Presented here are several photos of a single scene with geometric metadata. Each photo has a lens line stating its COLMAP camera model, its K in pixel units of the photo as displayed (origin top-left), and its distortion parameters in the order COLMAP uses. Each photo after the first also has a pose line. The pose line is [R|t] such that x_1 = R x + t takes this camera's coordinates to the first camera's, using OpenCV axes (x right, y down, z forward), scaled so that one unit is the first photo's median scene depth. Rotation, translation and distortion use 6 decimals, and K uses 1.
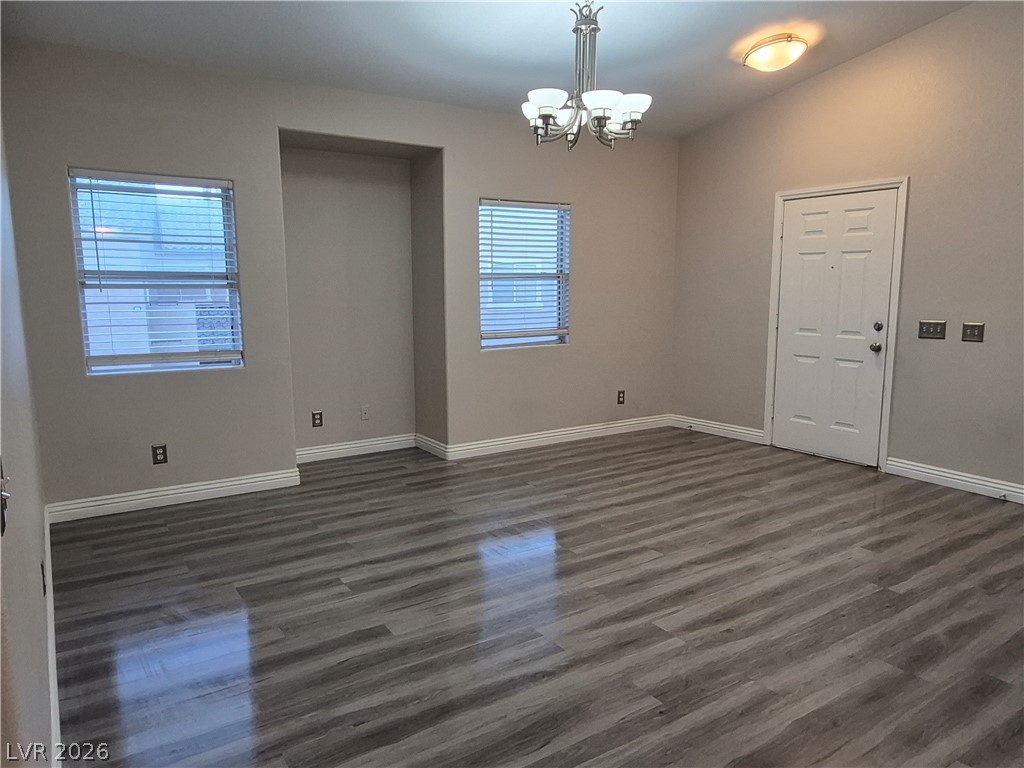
lens RADIAL K [[703.3, 0, 512.0], [0, 703.3, 384.0], [0, 0, 1]] dist [0.000781, 0.003861]
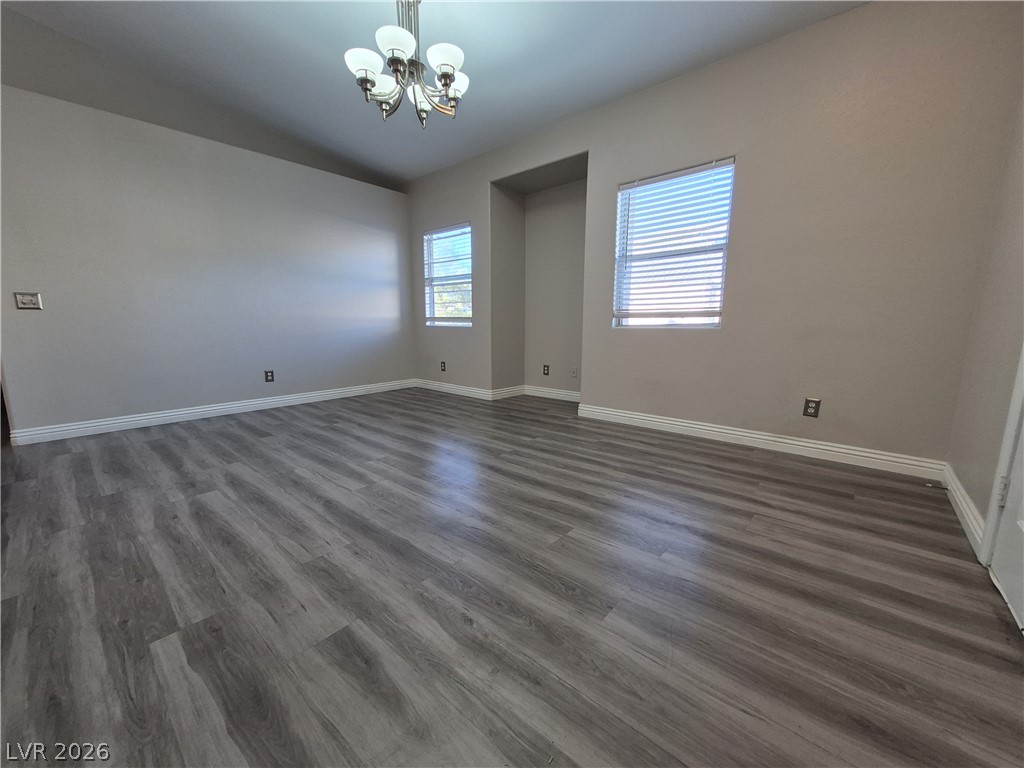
lens RADIAL K [[402.2, 0, 509.6], [0, 402.2, 389.8], [0, 0, 1]] dist [0.002268, 0.000190]
pose [[0.257244, 0.163148, -0.952475, 0.746316], [-0.137124, 0.981834, 0.131143, -0.016867], [0.956568, 0.096872, 0.274942, 0.937592]]
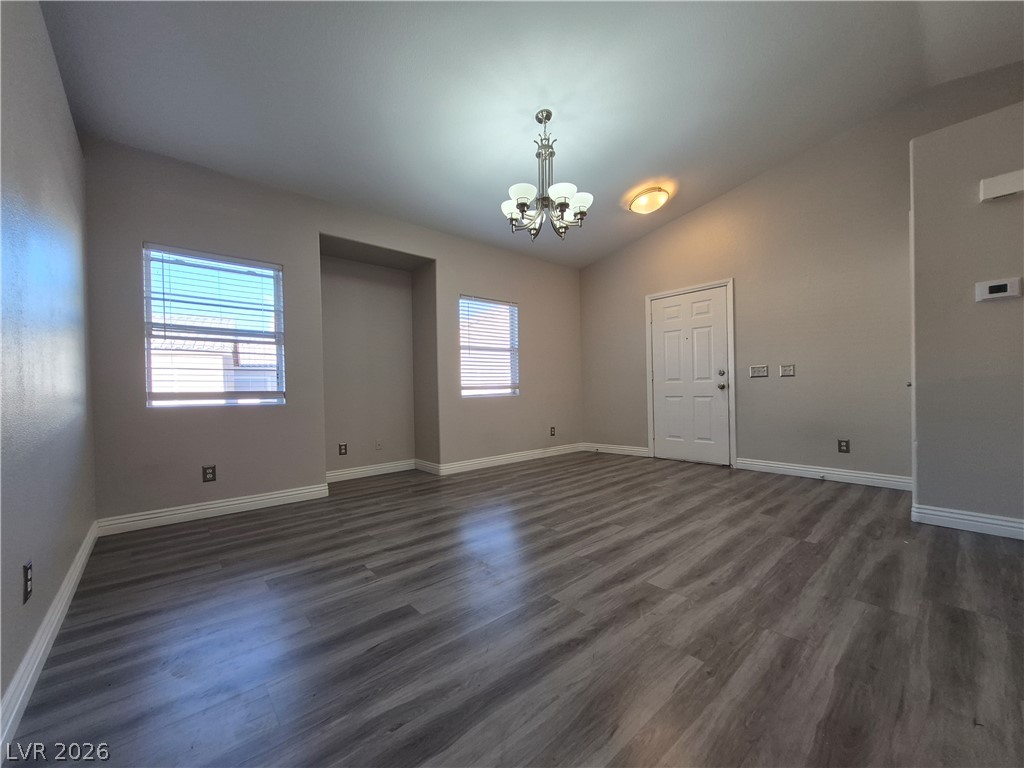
lens RADIAL K [[402.2, 0, 509.6], [0, 402.2, 389.8], [0, 0, 1]] dist [0.002268, 0.000190]
pose [[0.991302, -0.018703, 0.130269, -0.075652], [0.037498, 0.988961, -0.143356, 0.081615], [-0.126150, 0.146994, 0.981060, 0.240177]]
